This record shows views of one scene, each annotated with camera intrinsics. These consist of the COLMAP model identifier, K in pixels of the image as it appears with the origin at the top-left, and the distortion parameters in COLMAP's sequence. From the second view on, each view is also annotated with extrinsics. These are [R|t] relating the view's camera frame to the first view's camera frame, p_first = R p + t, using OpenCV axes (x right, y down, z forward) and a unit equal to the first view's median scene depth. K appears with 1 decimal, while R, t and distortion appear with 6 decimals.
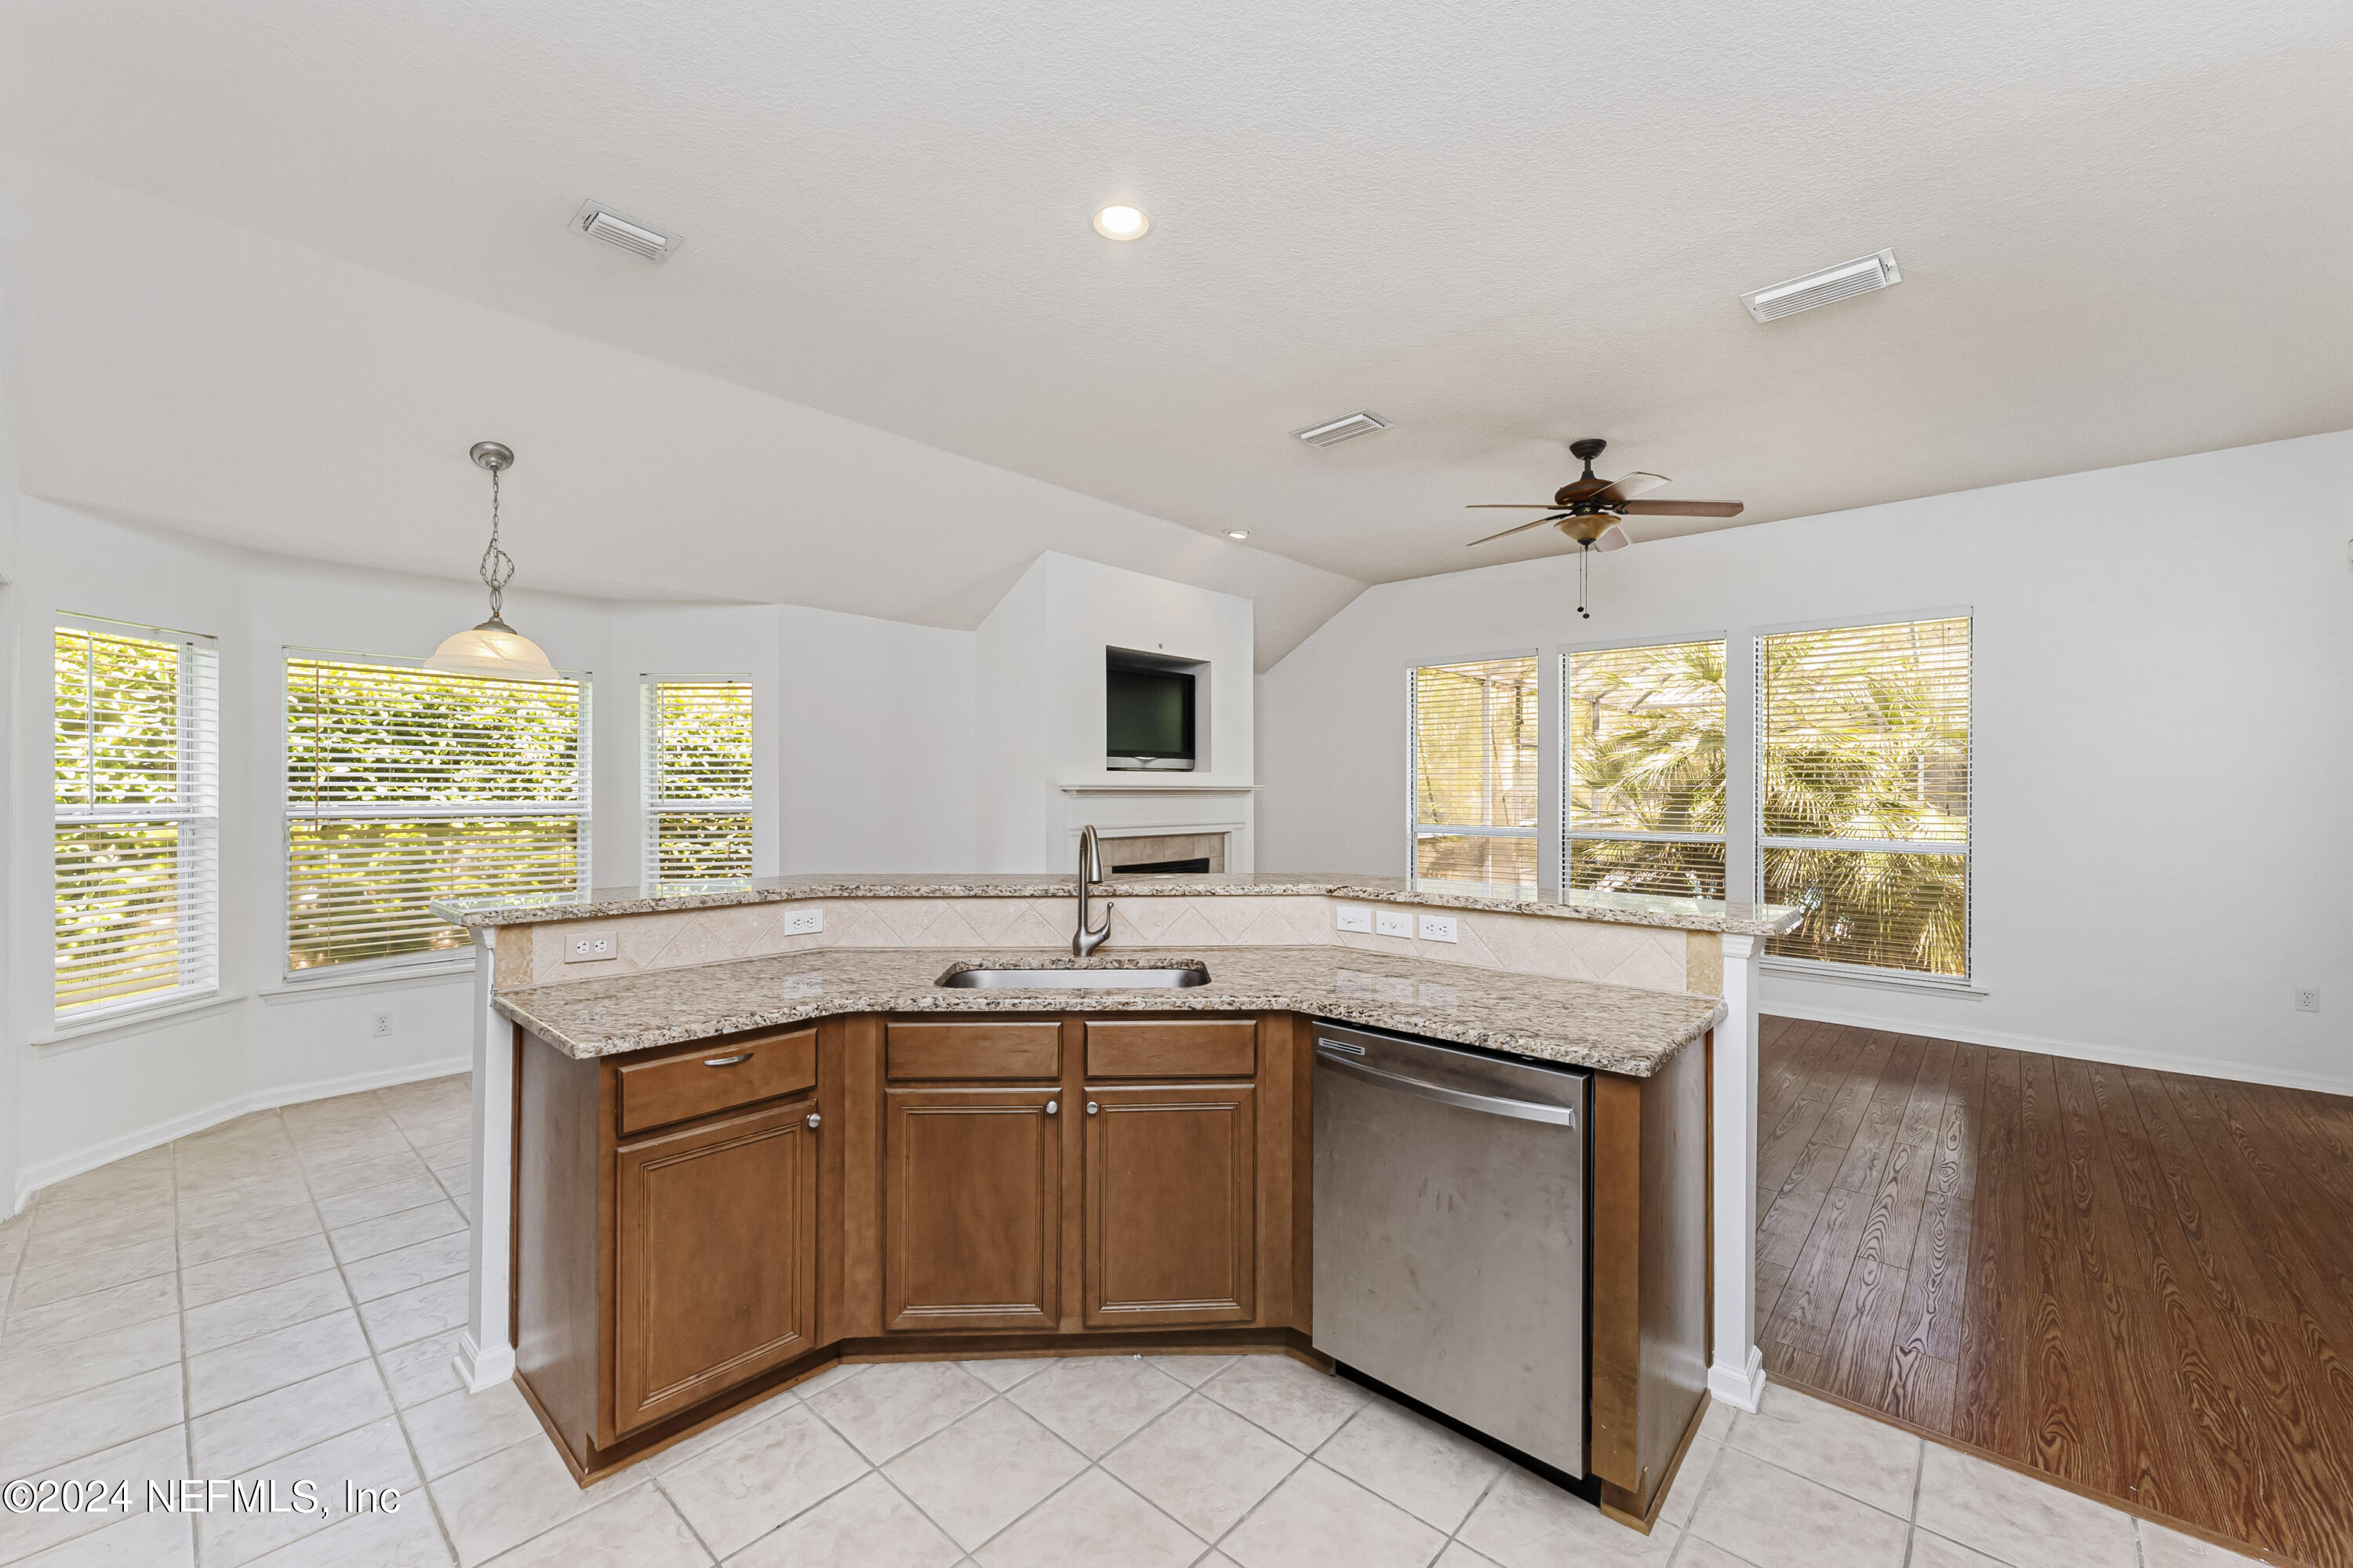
lens RADIAL K [[952.5, 0, 1176.5], [0, 952.5, 784.0], [0, 0, 1]] dist [-0.000867, -0.000151]
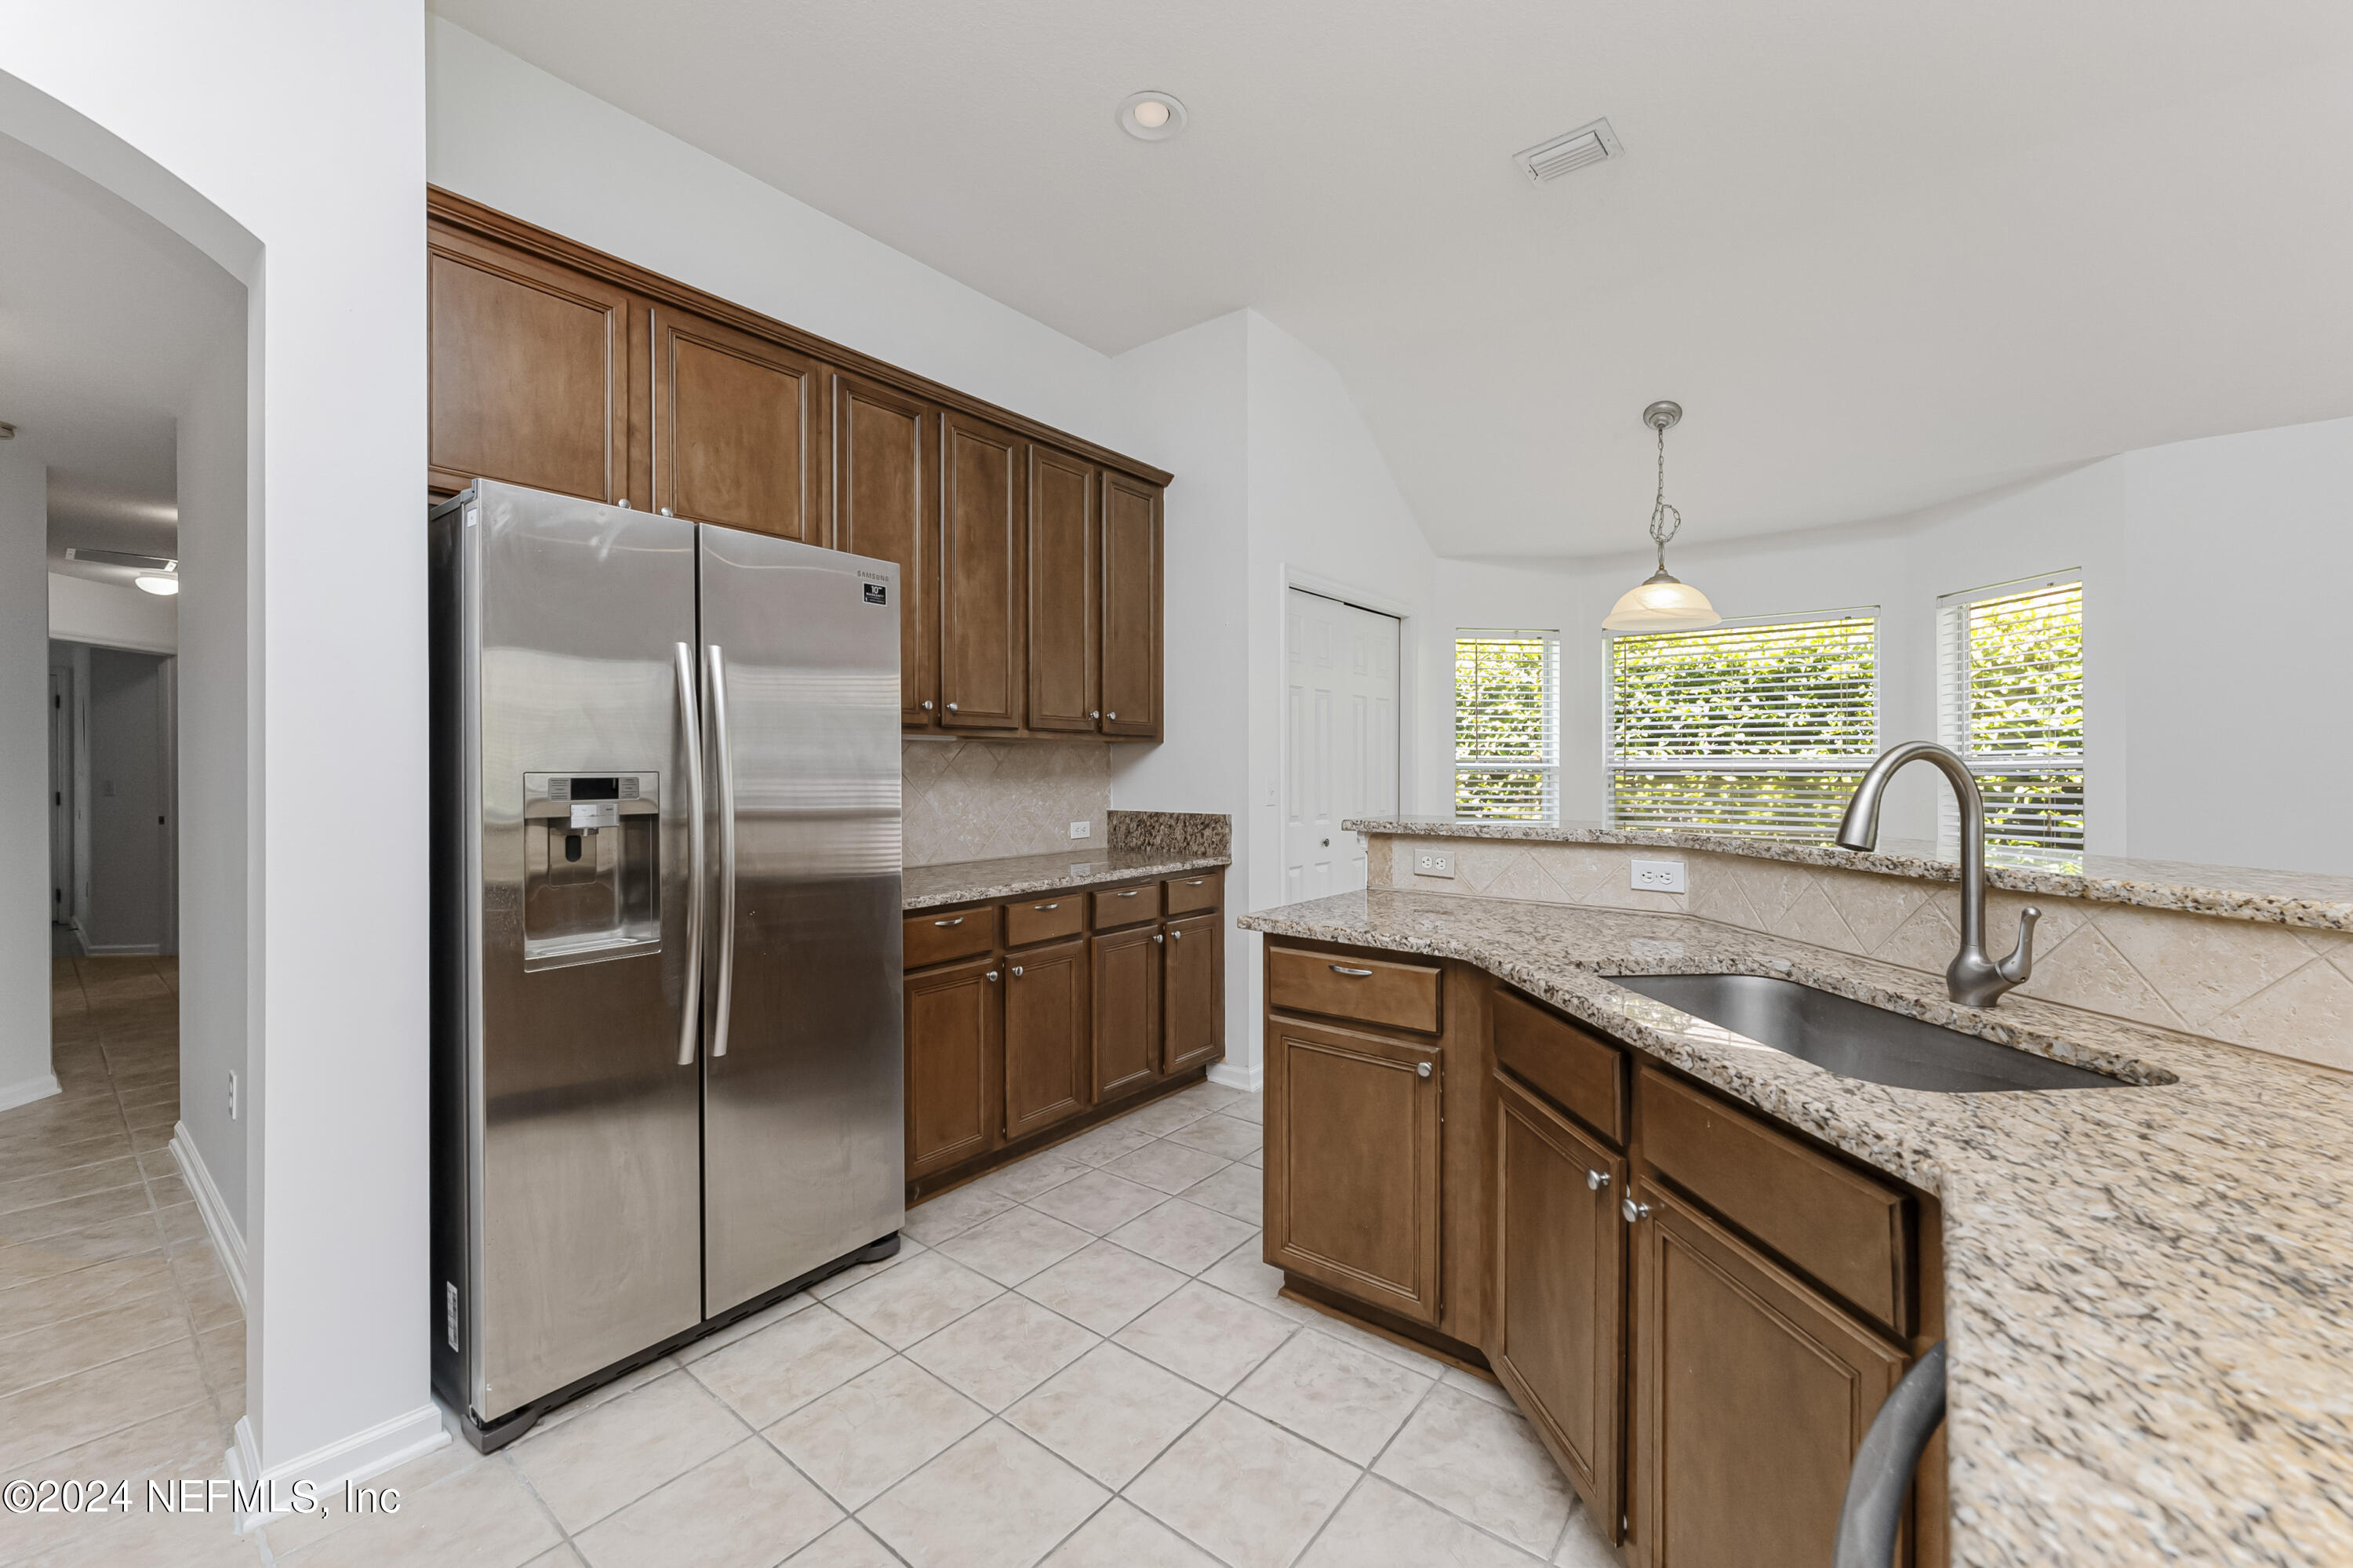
lens RADIAL K [[952.8, 0, 1177.1], [0, 952.8, 773.9], [0, 0, 1]] dist [0.000572, -0.000007]
pose [[0.052429, 0.003251, -0.998619, 0.400430], [-0.000289, 0.999995, 0.003240, 0.058165], [0.998625, 0.000119, 0.052430, 0.575464]]
